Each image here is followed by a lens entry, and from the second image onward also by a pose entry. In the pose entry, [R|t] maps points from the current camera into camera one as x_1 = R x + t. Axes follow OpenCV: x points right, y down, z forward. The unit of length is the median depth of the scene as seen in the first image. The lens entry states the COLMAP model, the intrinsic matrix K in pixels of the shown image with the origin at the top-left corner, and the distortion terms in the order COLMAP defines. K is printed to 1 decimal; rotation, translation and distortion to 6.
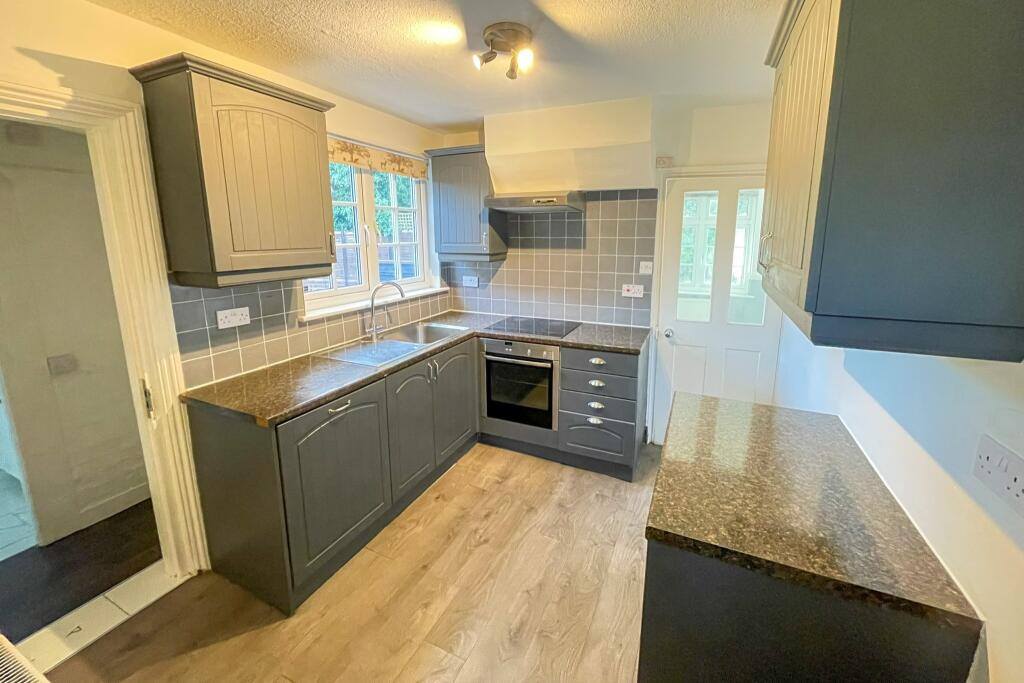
lens RADIAL K [[418.7, 0, 514.8], [0, 418.7, 311.0], [0, 0, 1]] dist [-0.000466, 0.000134]
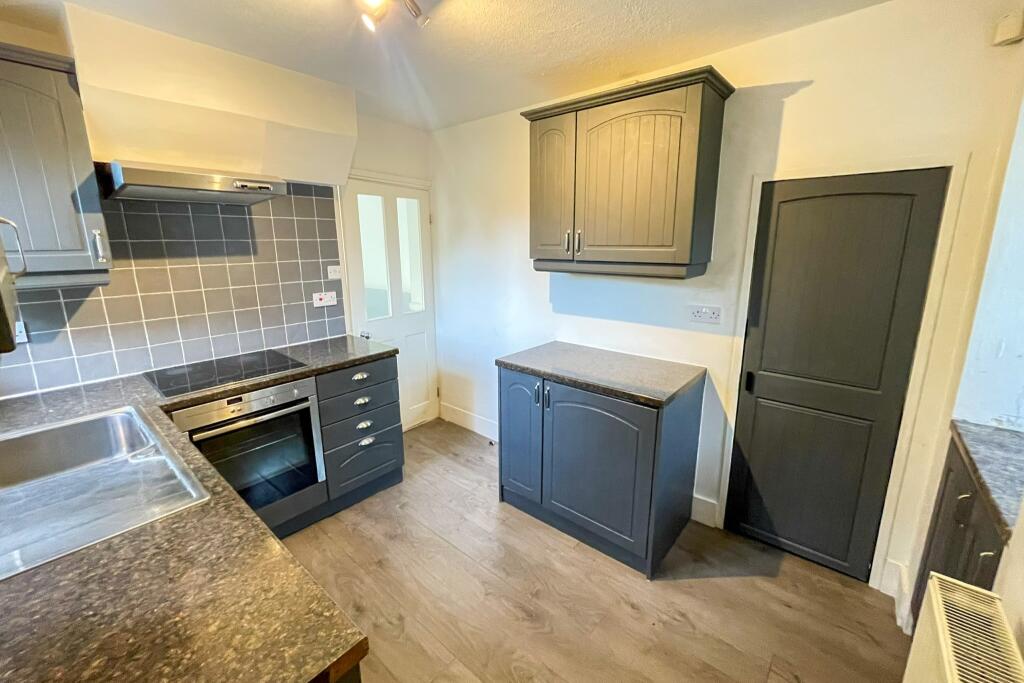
lens RADIAL K [[418.7, 0, 511.8], [0, 418.7, 332.0], [0, 0, 1]] dist [-0.000466, 0.000134]
pose [[0.263333, -0.205340, 0.942598, -0.489839], [0.183809, 0.969864, 0.159930, -0.050795], [-0.947032, 0.131143, 0.293141, 0.370674]]
